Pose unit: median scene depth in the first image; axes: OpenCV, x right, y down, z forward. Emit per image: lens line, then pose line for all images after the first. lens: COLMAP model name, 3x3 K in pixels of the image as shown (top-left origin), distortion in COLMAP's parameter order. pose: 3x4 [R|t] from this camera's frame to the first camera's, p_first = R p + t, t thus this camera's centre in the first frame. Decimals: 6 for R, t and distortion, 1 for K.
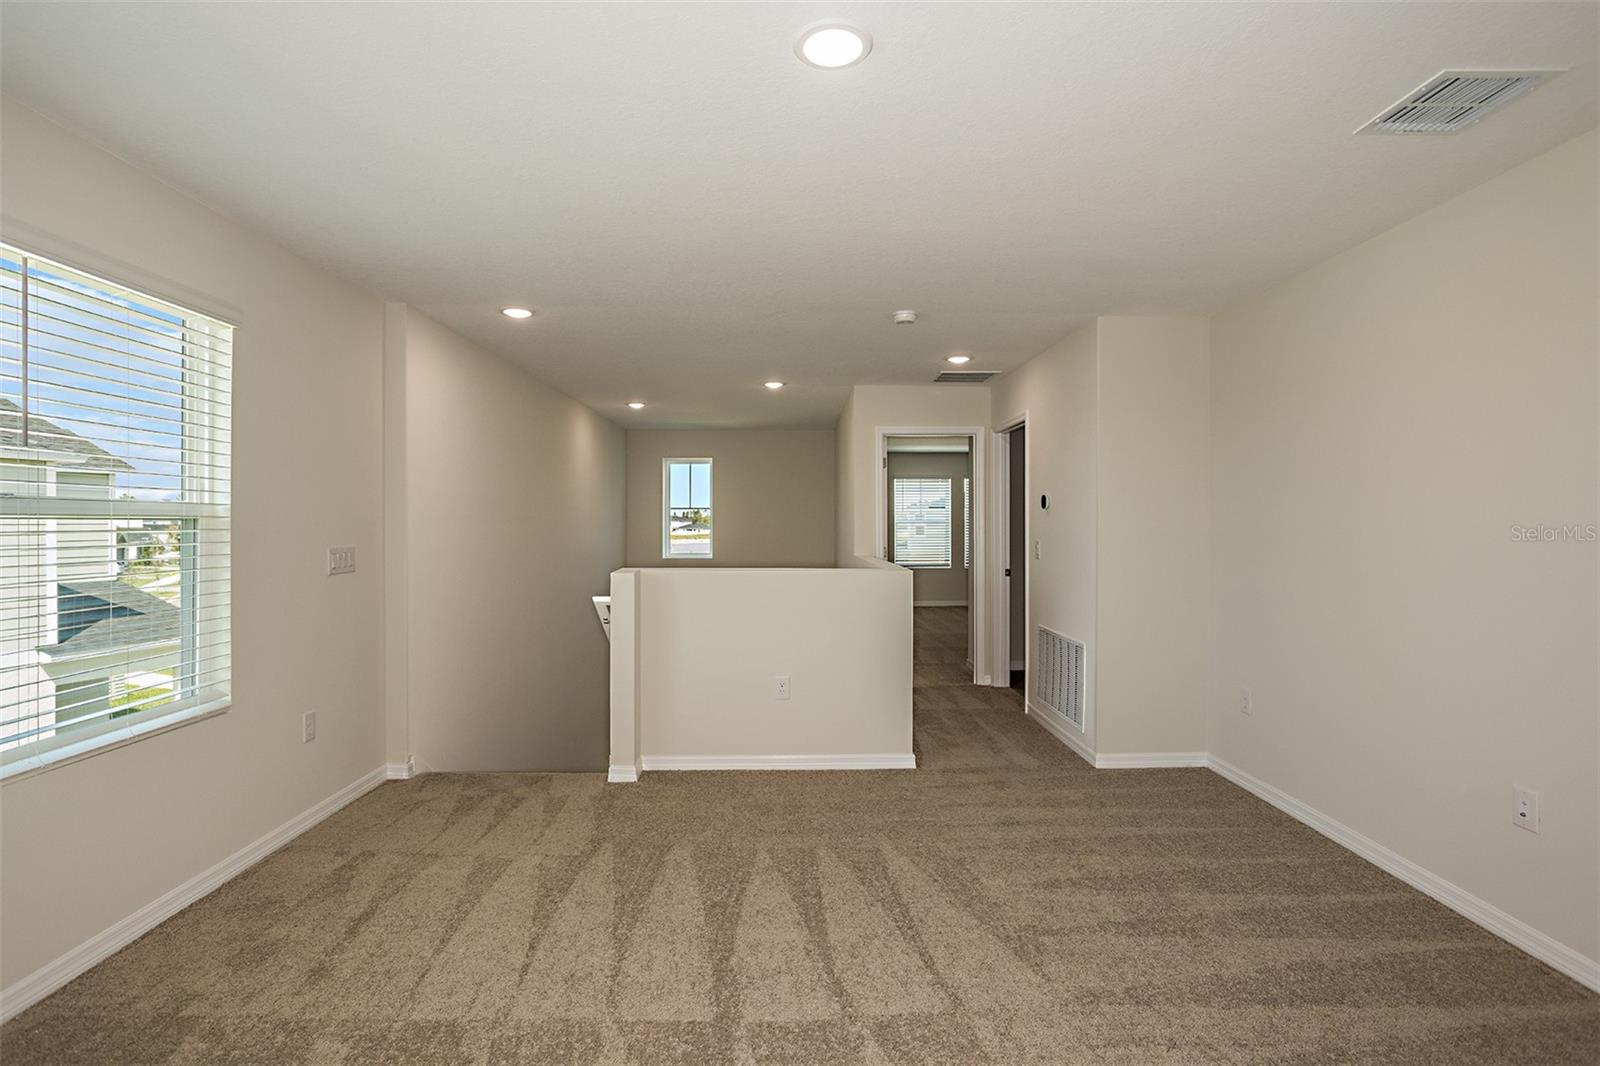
lens RADIAL K [[771.9, 0, 792.6], [0, 771.9, 527.3], [0, 0, 1]] dist [-0.047918, 0.029160]
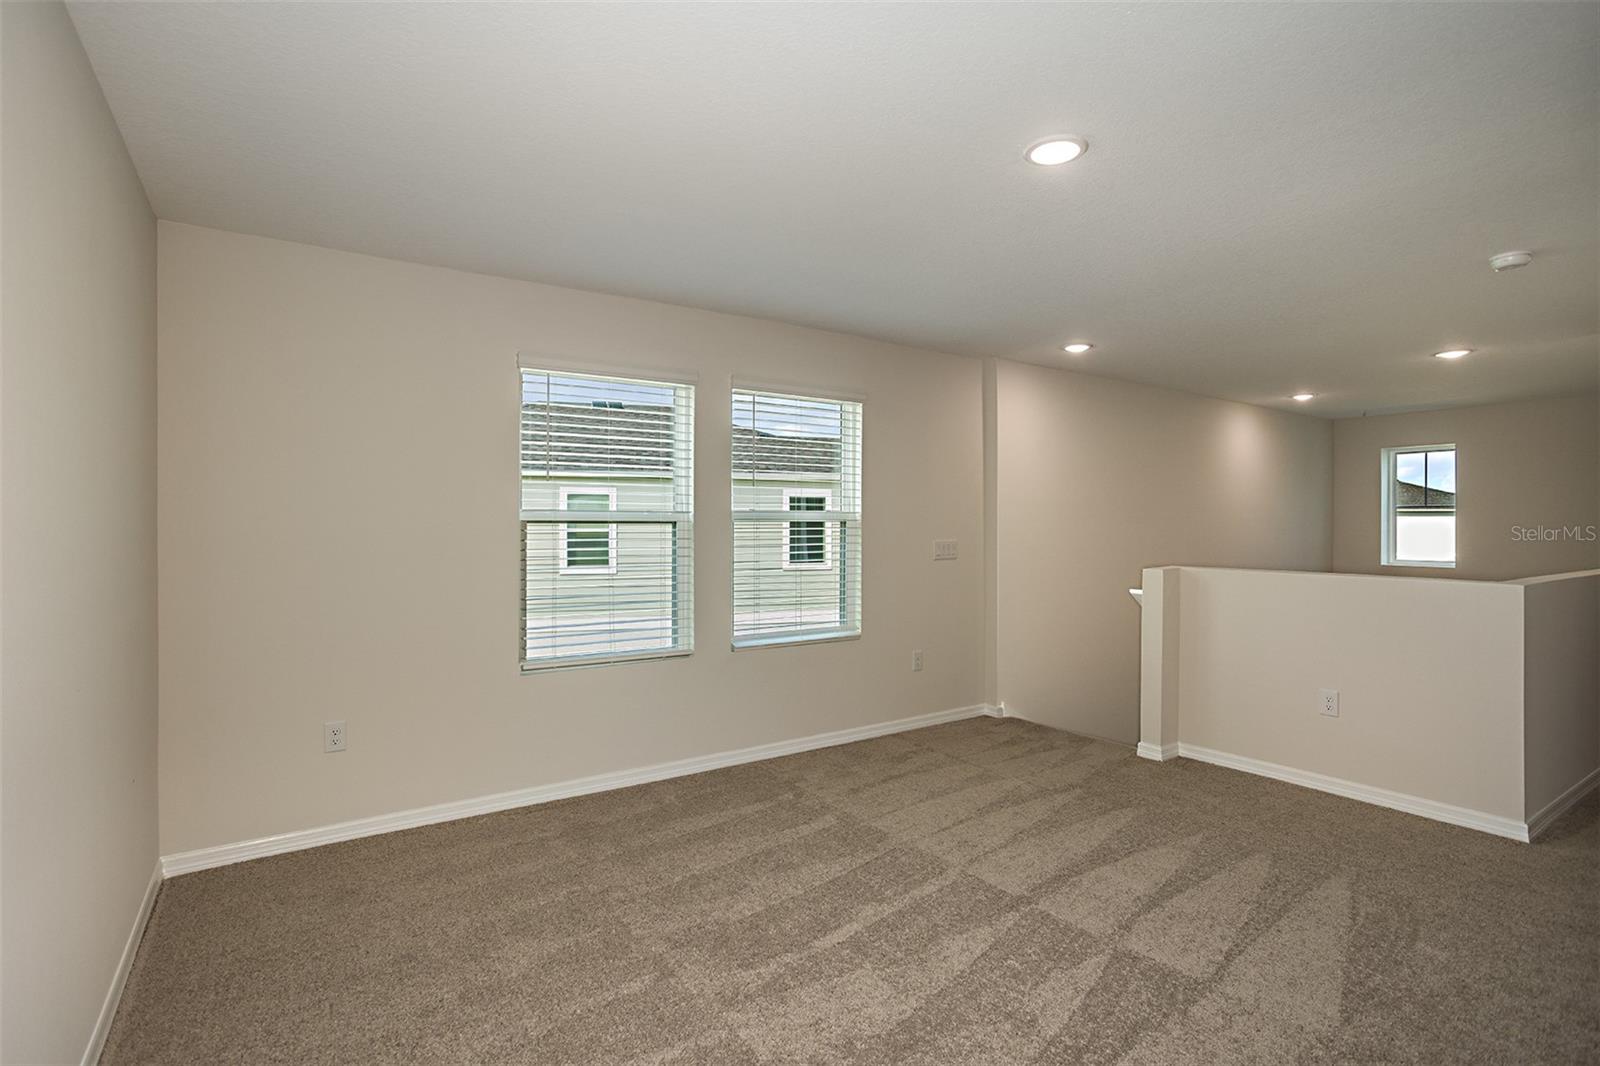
lens RADIAL K [[771.9, 0, 792.6], [0, 771.9, 527.3], [0, 0, 1]] dist [-0.047918, 0.029160]
pose [[0.557122, 0.002562, -0.830427, 0.529438], [-0.003959, 0.999992, 0.000429, 0.001313], [0.830421, 0.003048, 0.557128, -0.049761]]
